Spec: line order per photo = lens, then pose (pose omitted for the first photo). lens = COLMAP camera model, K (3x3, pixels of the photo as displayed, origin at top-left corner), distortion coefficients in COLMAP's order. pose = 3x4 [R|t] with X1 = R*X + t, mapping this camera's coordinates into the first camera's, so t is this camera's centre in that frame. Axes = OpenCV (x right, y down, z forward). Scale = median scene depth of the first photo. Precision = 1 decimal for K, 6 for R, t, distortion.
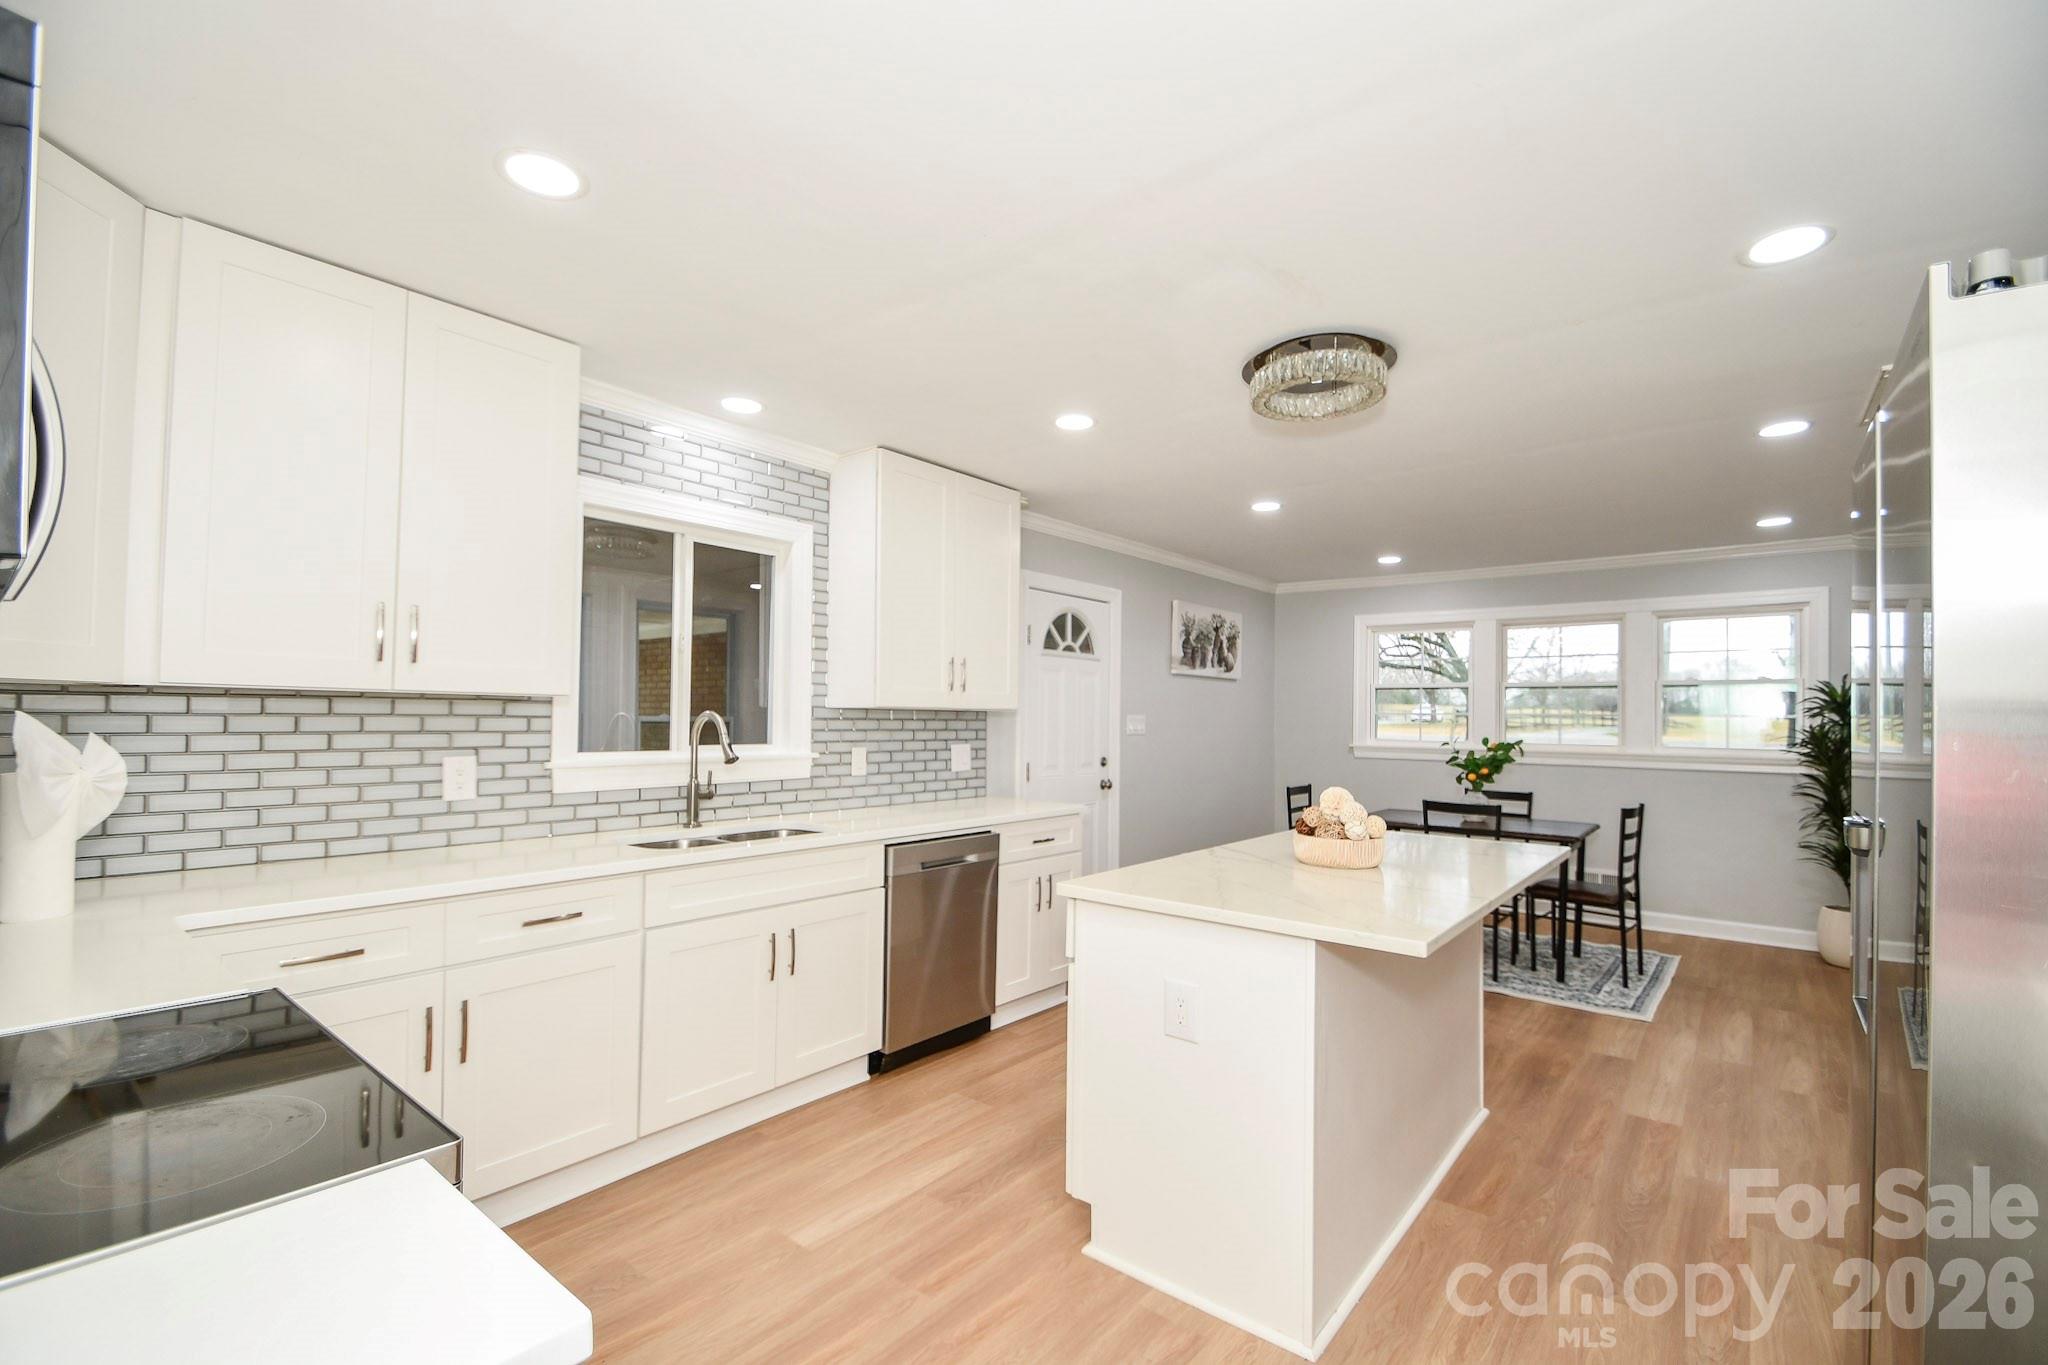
lens RADIAL K [[926.9, 0, 1013.9], [0, 926.9, 696.4], [0, 0, 1]] dist [0.010665, -0.013153]
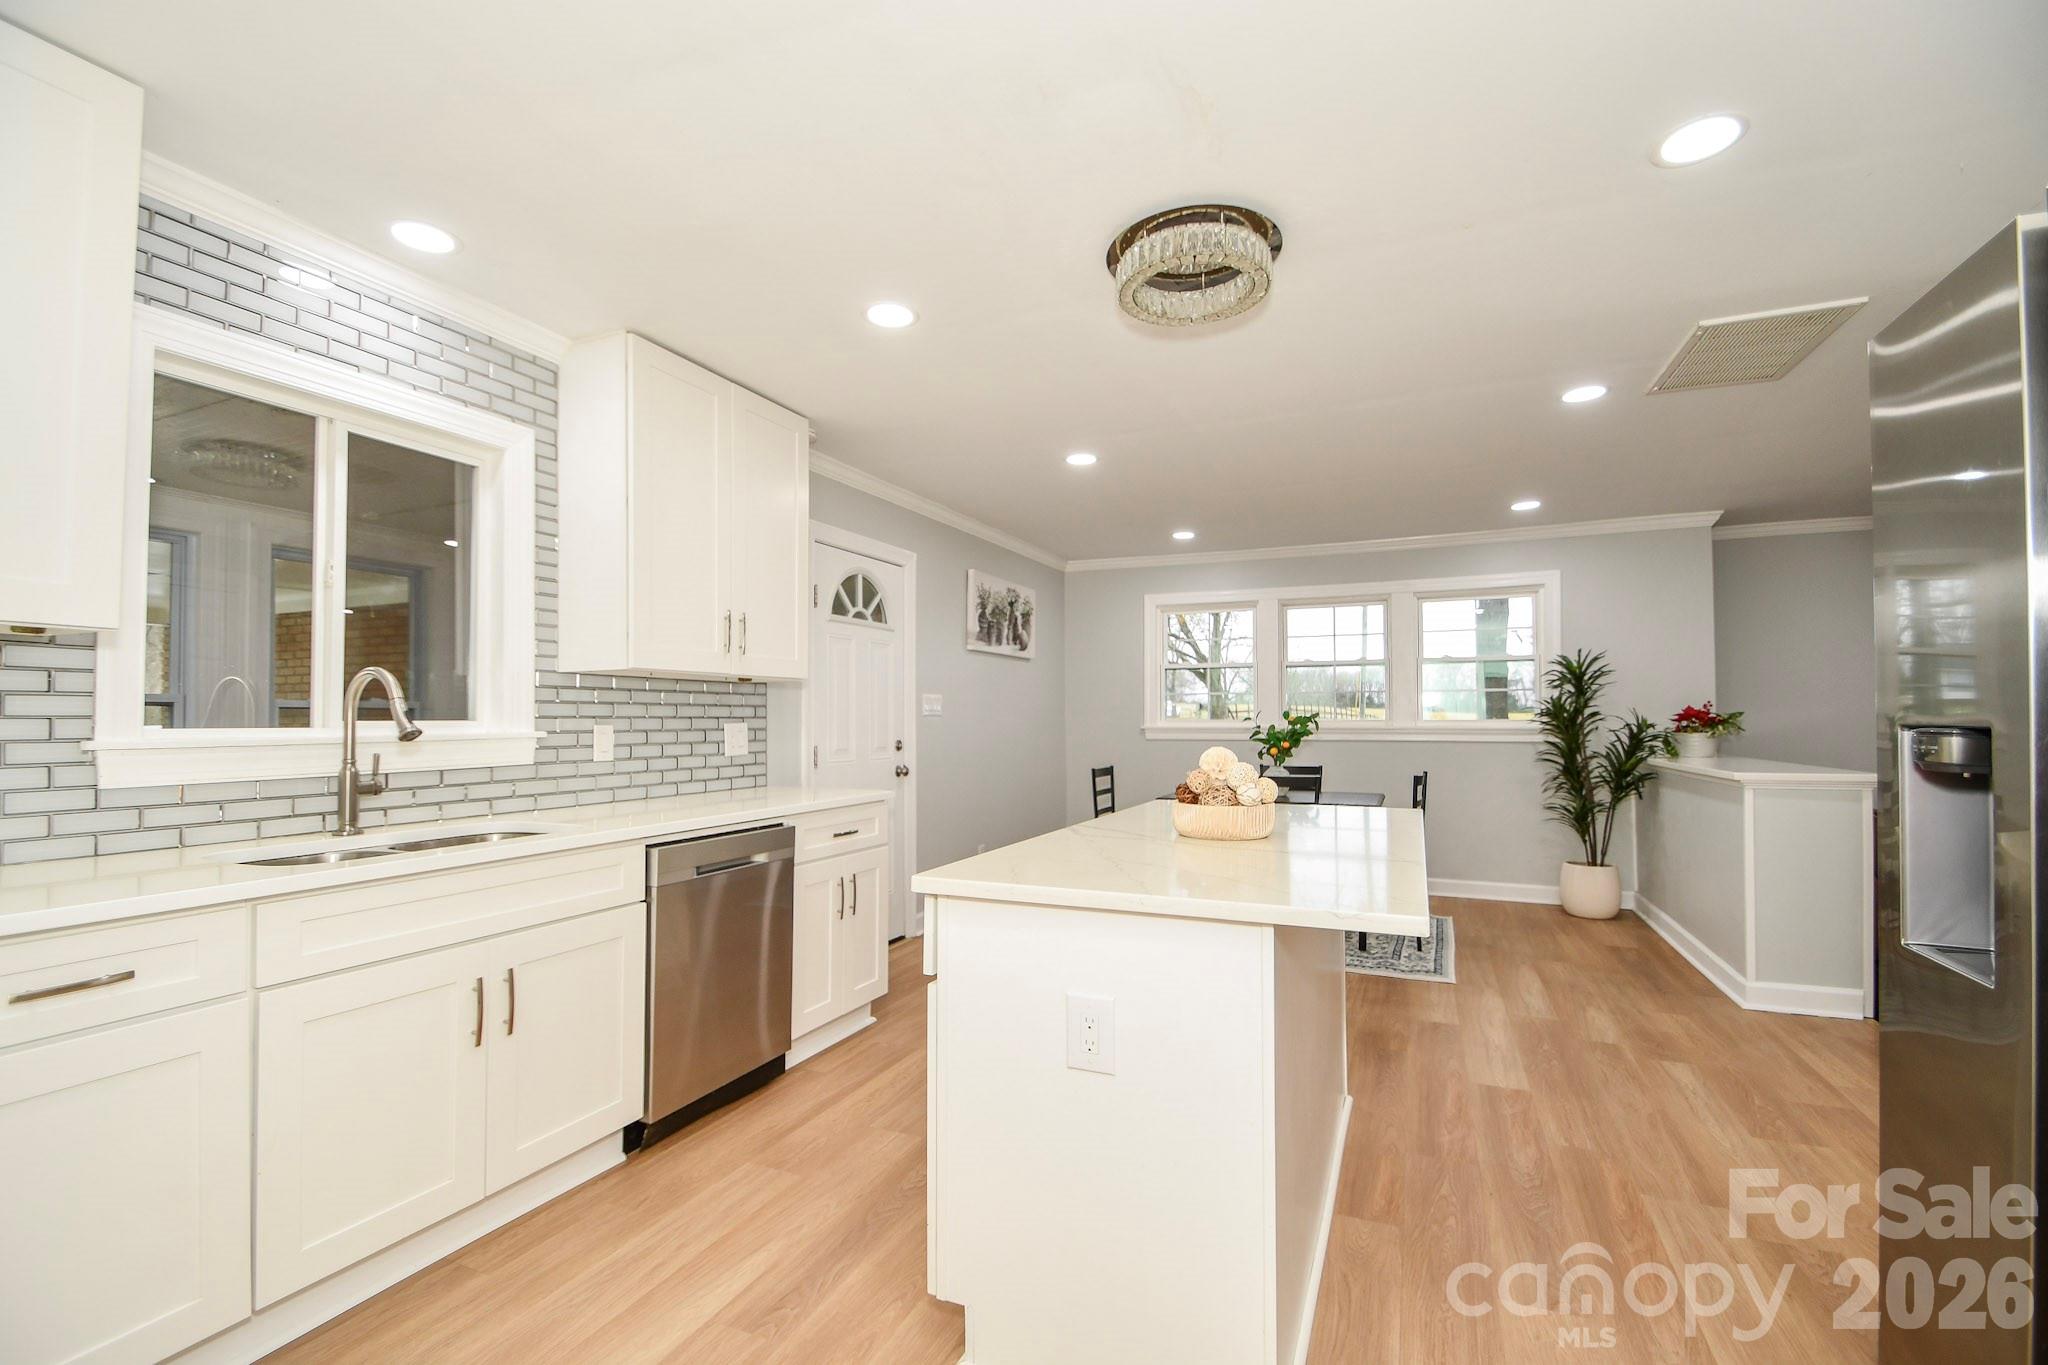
lens RADIAL K [[926.9, 0, 1028.4], [0, 926.9, 699.0], [0, 0, 1]] dist [0.010665, -0.013153]
pose [[0.961242, -0.008622, 0.275571, -0.039707], [0.008443, 0.999963, 0.001835, 0.035953], [-0.275577, 0.000563, 0.961279, 0.160297]]
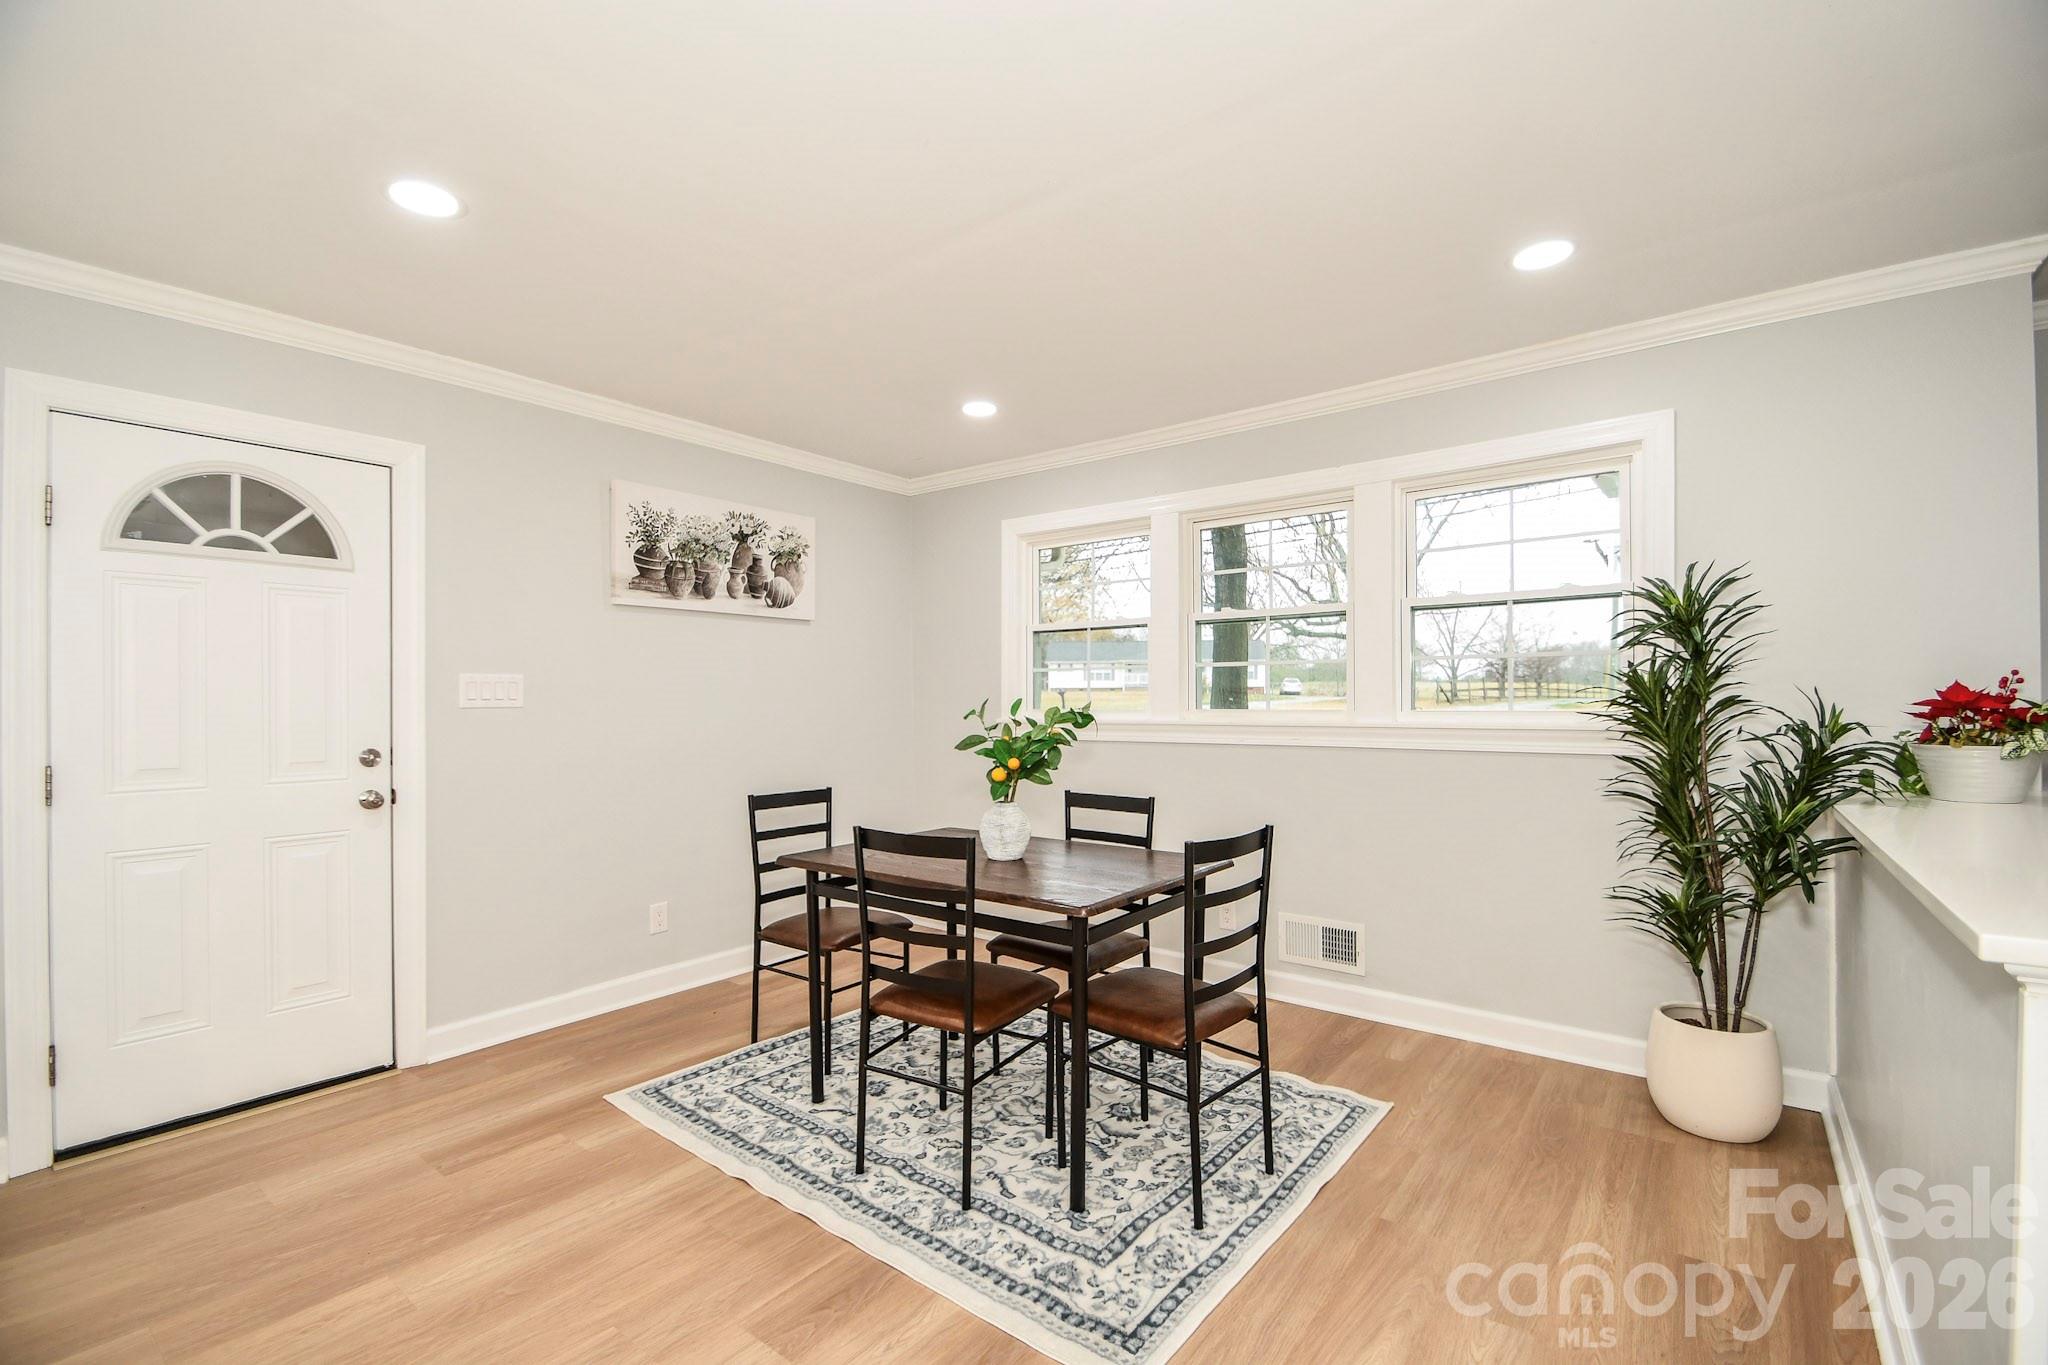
lens RADIAL K [[926.9, 0, 1022.0], [0, 926.9, 692.1], [0, 0, 1]] dist [0.010665, -0.013153]
pose [[0.999619, -0.018251, 0.020706, 0.658049], [0.018029, 0.999779, 0.010824, 0.046467], [-0.020899, -0.010446, 0.999727, 0.630251]]
